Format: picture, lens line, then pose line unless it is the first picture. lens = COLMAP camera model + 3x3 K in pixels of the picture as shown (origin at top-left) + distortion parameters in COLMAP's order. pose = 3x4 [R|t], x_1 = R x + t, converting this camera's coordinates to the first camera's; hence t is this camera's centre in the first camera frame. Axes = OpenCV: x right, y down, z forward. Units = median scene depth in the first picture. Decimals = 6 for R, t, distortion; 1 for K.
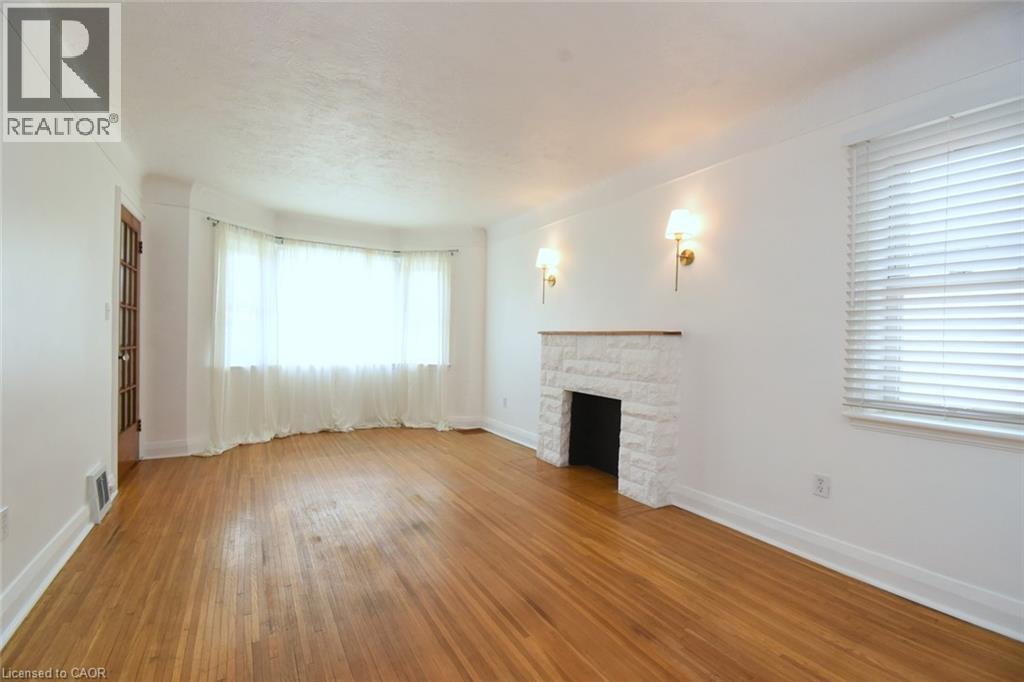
lens RADIAL K [[450.6, 0, 506.2], [0, 450.6, 342.5], [0, 0, 1]] dist [0.024101, -0.029554]
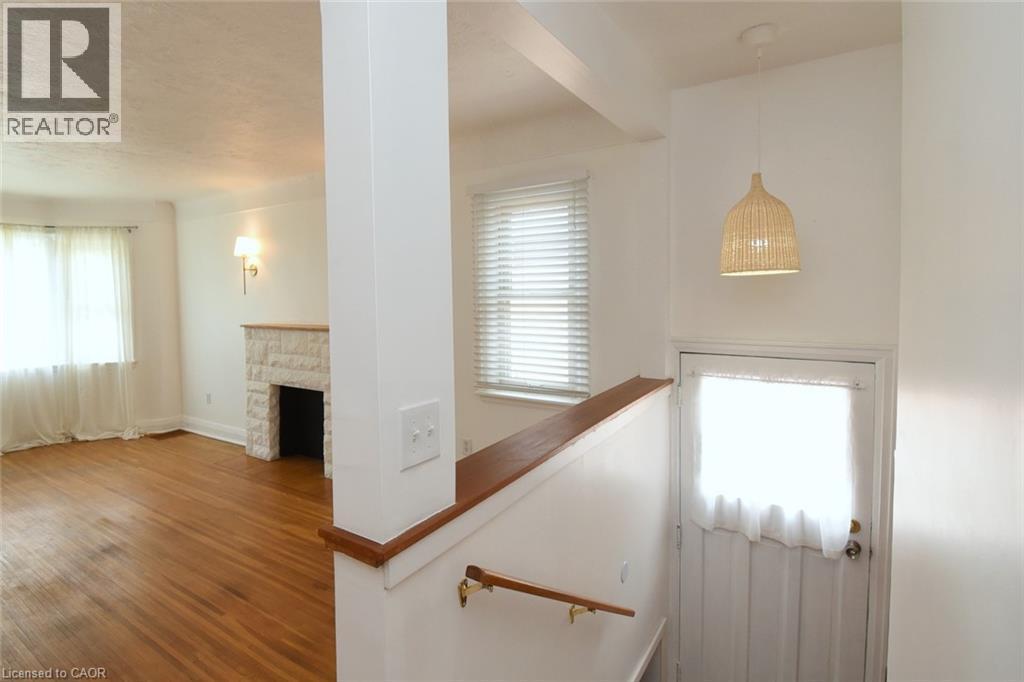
lens RADIAL K [[521.4, 0, 461.2], [0, 521.4, 317.9], [0, 0, 1]] dist [0.019331, -0.028032]
pose [[0.906357, -0.054144, 0.419030, 0.043136], [0.037346, 0.998140, 0.048195, -0.101947], [-0.420860, -0.028033, 0.906692, -0.279150]]
